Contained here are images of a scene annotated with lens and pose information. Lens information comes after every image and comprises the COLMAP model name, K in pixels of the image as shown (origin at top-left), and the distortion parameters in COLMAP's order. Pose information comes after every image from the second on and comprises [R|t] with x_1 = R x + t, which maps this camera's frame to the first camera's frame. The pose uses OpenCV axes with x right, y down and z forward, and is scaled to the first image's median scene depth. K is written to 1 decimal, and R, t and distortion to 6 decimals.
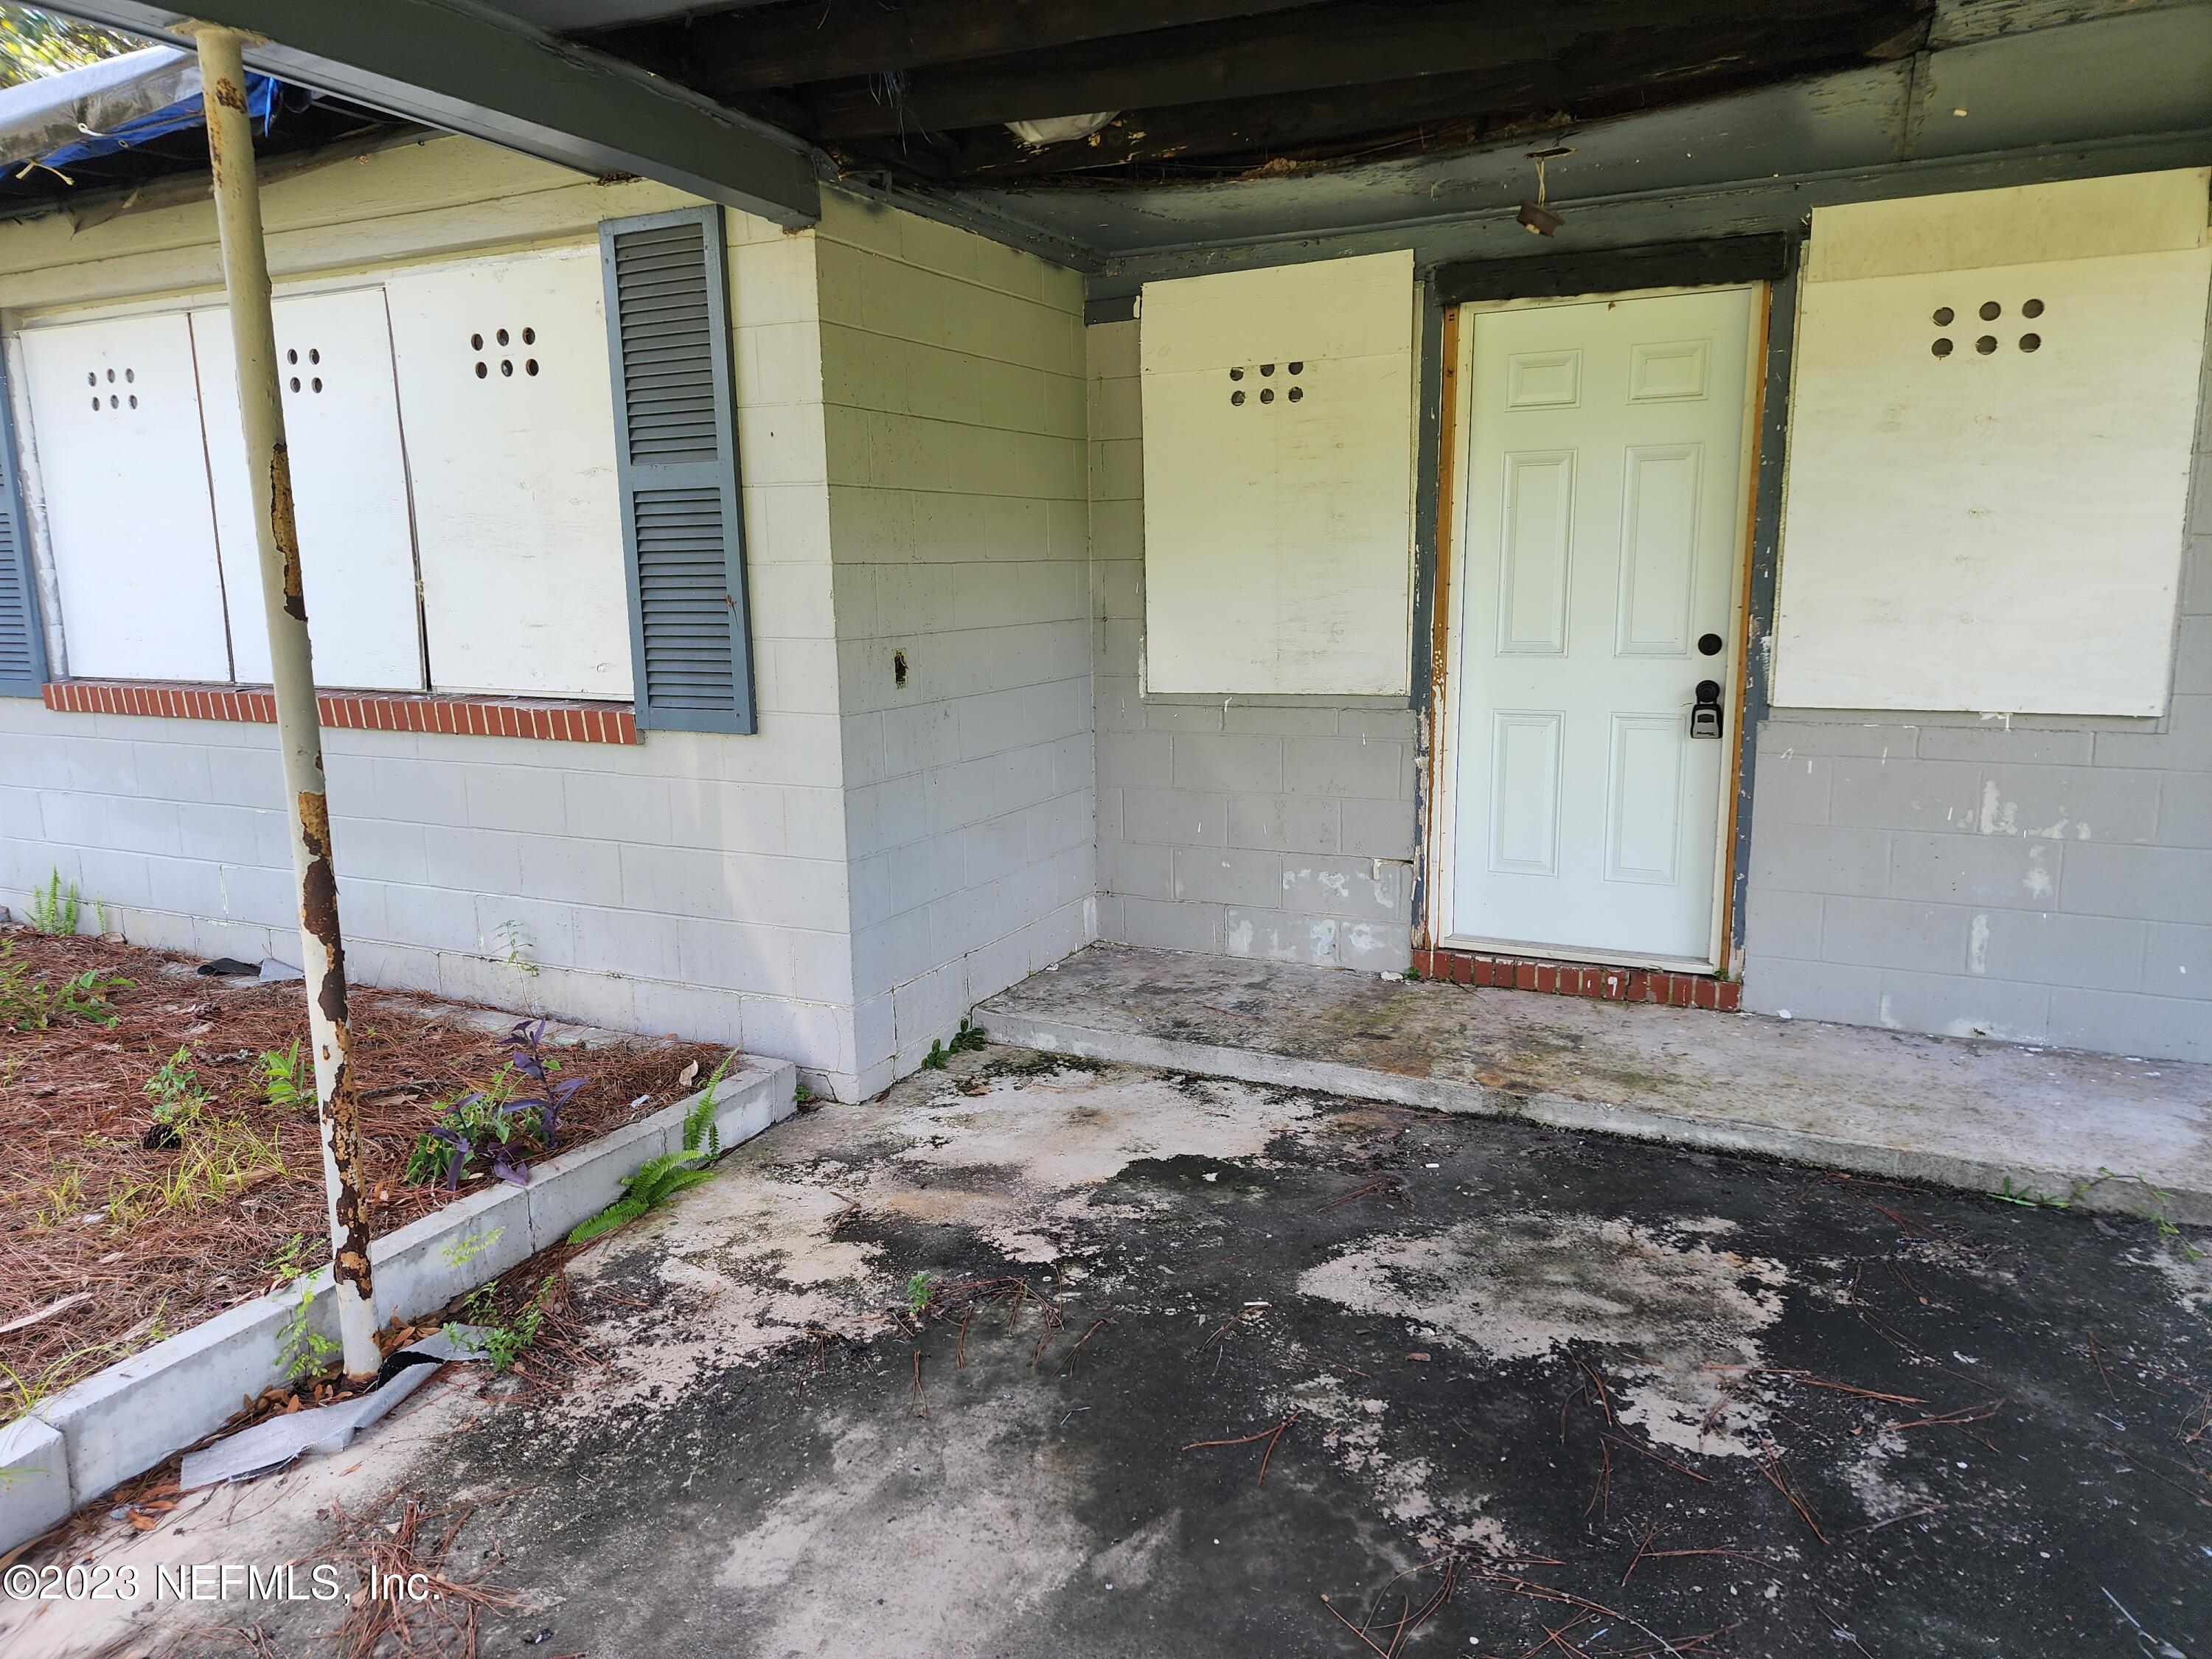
lens RADIAL K [[1463.9, 0, 1104.9], [0, 1463.9, 816.3], [0, 0, 1]] dist [0.078009, -0.069846]
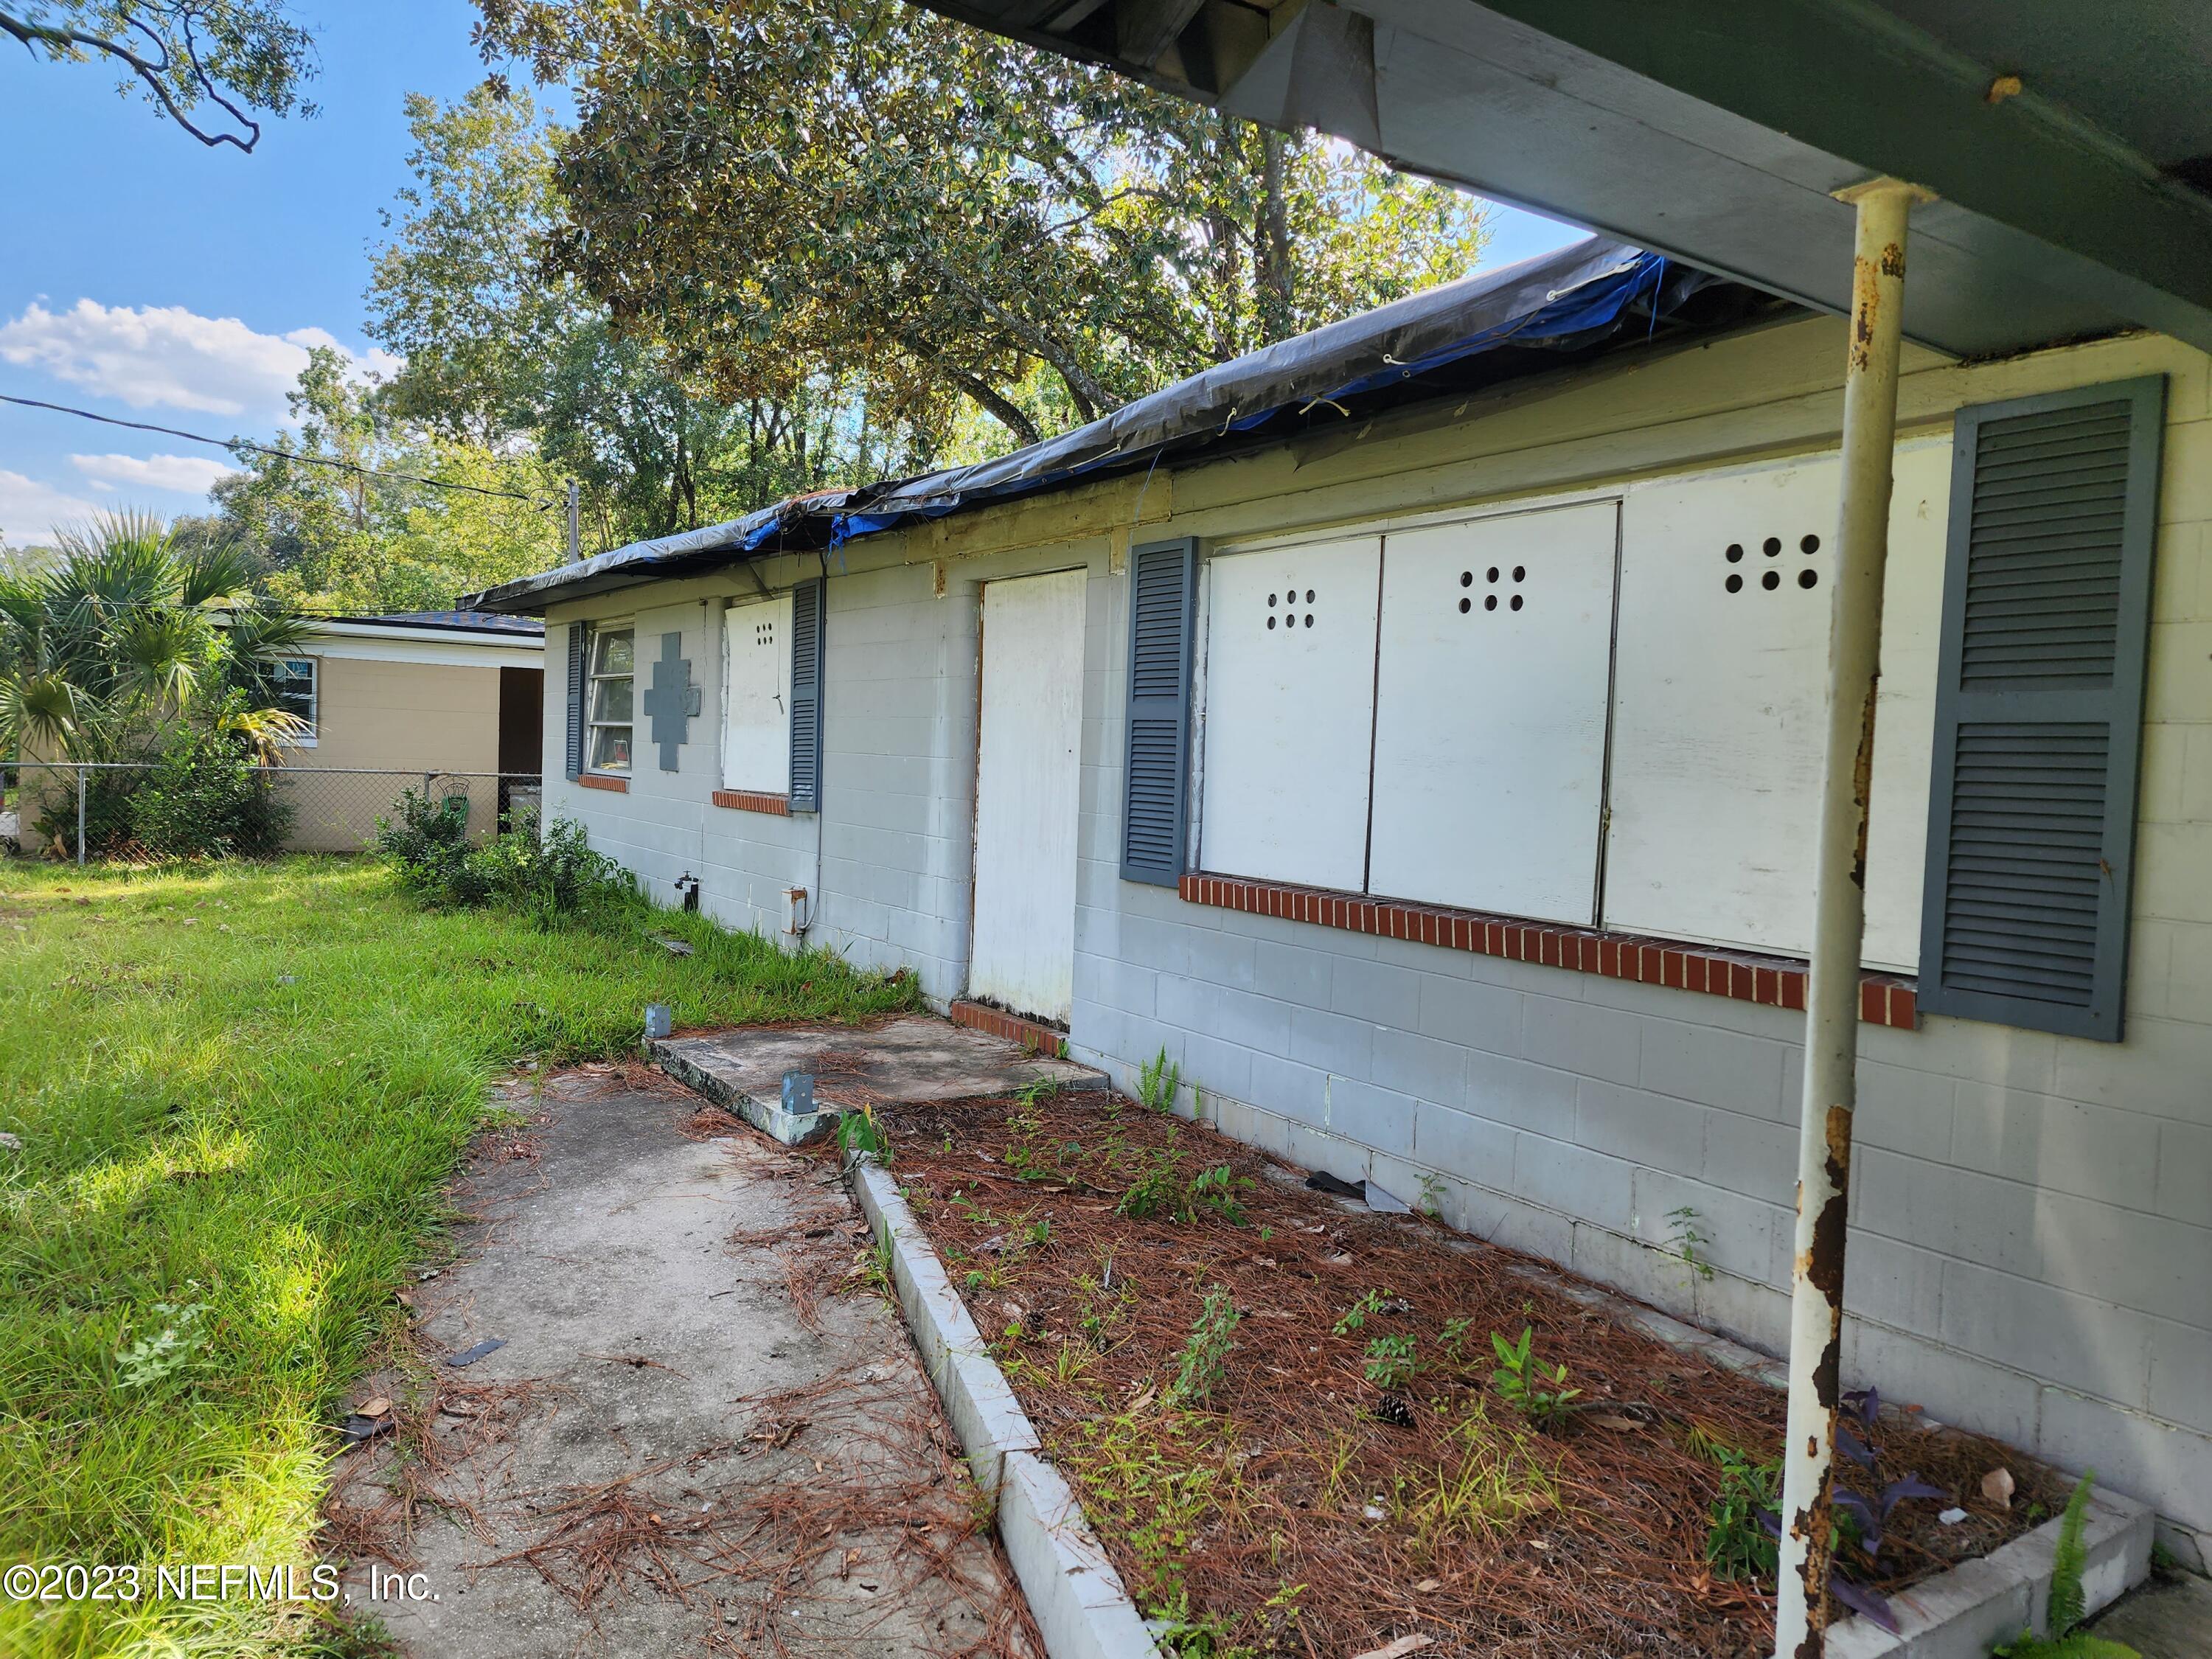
lens RADIAL K [[1526.0, 0, 1167.1], [0, 1526.0, 830.1], [0, 0, 1]] dist [0.089965, -0.096951]
pose [[0.867057, 0.069742, -0.493303, -0.205935], [-0.134607, 0.986123, -0.097177, -0.014996], [0.479679, 0.150660, 0.864413, 0.047263]]
